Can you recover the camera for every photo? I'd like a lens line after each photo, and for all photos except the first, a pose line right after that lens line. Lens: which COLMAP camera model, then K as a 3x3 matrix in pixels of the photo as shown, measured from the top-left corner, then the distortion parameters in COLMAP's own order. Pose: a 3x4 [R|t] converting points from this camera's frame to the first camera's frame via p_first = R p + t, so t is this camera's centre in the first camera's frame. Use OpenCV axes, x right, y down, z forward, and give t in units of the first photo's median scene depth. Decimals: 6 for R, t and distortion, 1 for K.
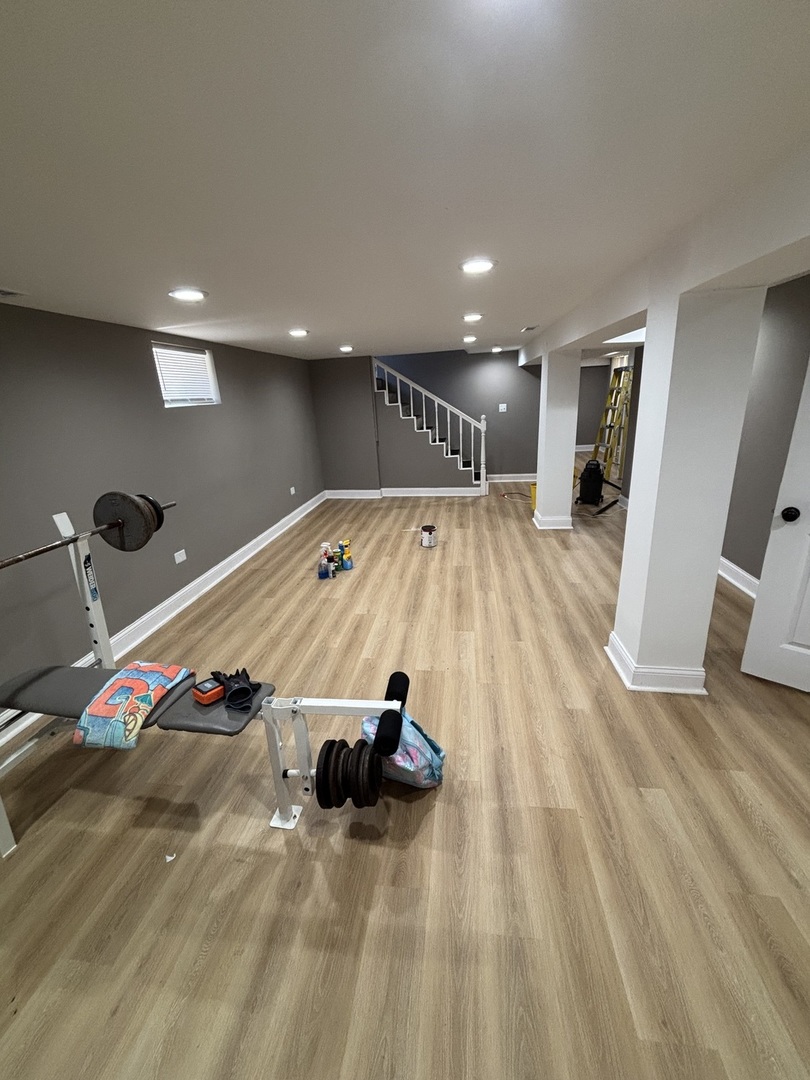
lens RADIAL K [[436.6, 0, 406.2], [0, 436.6, 534.6], [0, 0, 1]] dist [0.000171, -0.000435]
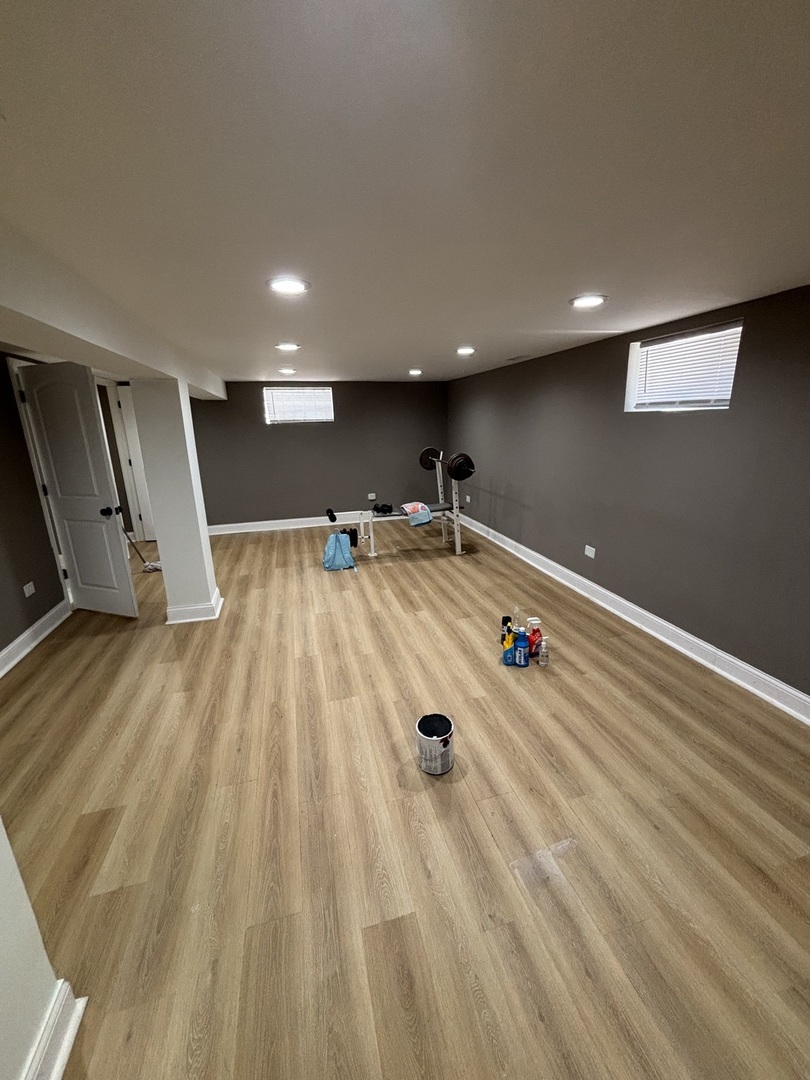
lens RADIAL K [[436.6, 0, 406.2], [0, 436.6, 534.6], [0, 0, 1]] dist [0.000171, -0.000435]
pose [[-0.923930, 0.171525, -0.341955, 0.256326], [-0.040320, 0.845216, 0.532901, -0.538822], [0.380432, 0.506151, -0.774004, 1.644720]]
